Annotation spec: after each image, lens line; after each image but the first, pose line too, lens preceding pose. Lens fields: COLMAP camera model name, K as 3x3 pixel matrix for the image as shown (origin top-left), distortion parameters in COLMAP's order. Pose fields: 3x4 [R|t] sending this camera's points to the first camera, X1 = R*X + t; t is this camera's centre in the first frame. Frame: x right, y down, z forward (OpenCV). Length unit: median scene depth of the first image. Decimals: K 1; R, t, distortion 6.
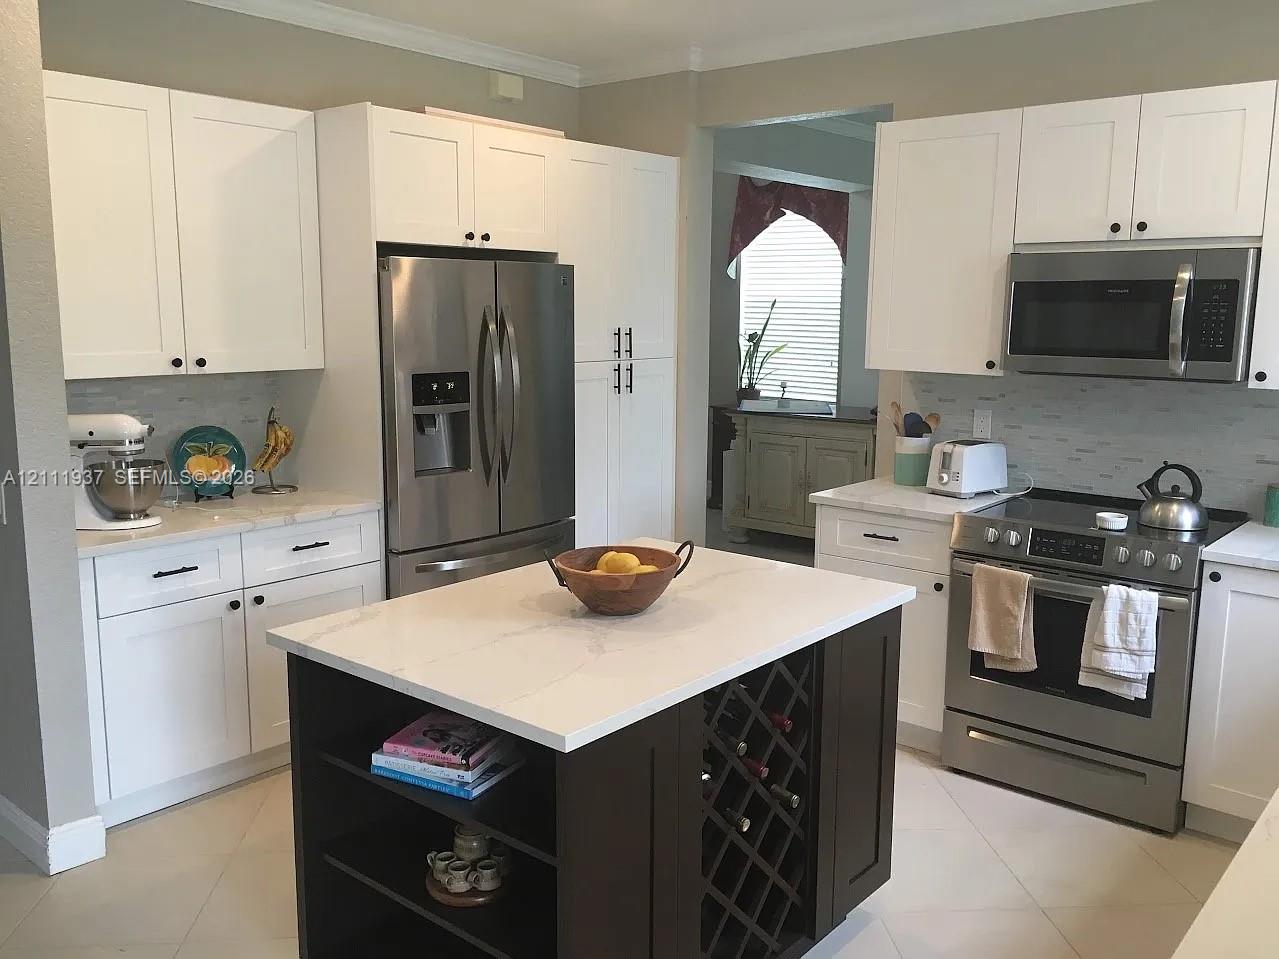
lens RADIAL K [[976.9, 0, 633.6], [0, 976.9, 474.2], [0, 0, 1]] dist [0.098360, -0.142153]
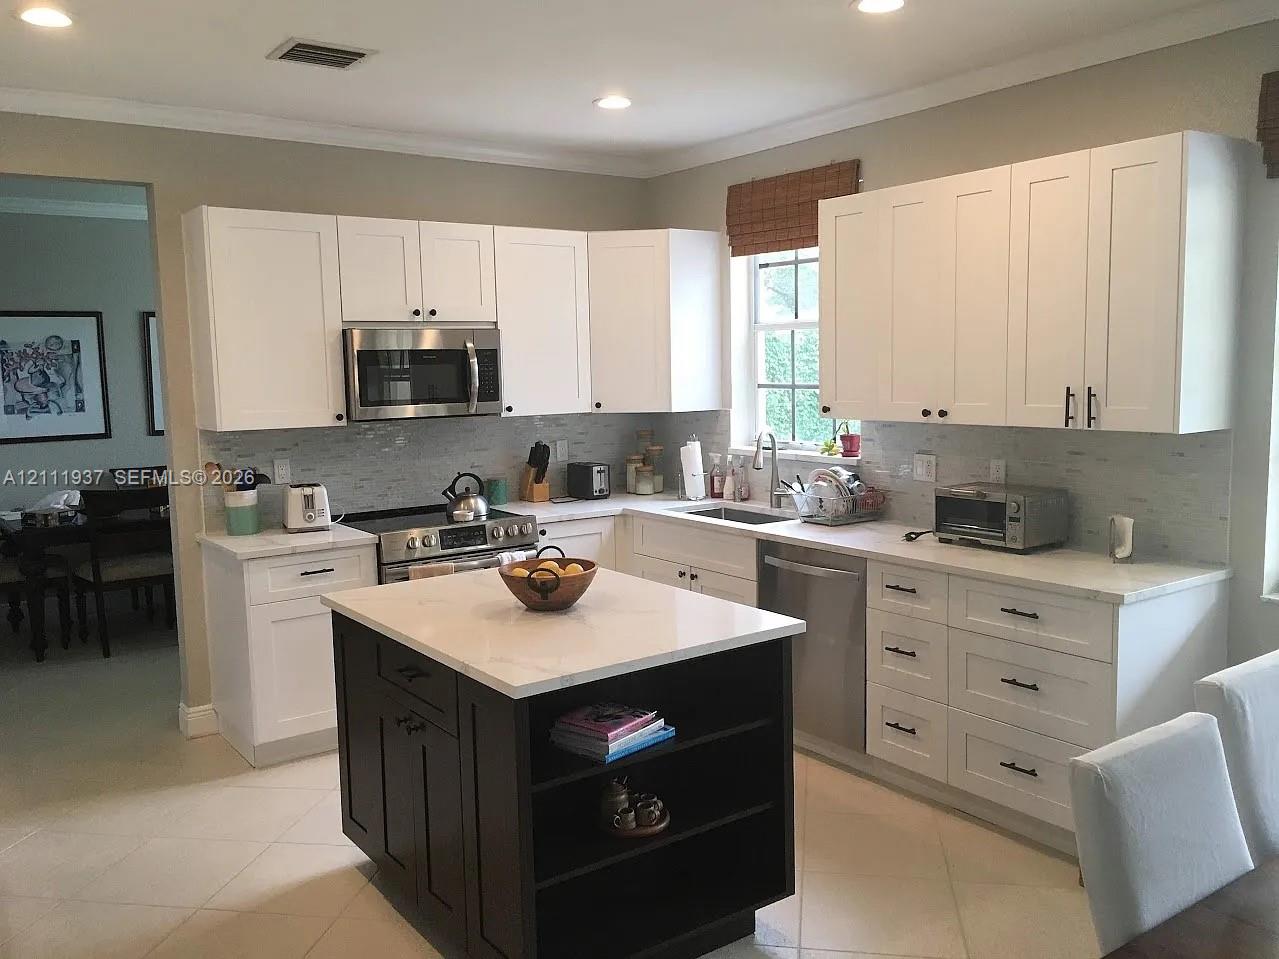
lens RADIAL K [[976.9, 0, 633.6], [0, 976.9, 474.2], [0, 0, 1]] dist [0.098360, -0.142153]
pose [[0.281942, -0.126052, 0.951115, -0.802728], [0.186740, 0.979583, 0.074469, -0.072502], [-0.941083, 0.156616, 0.299725, 0.339007]]
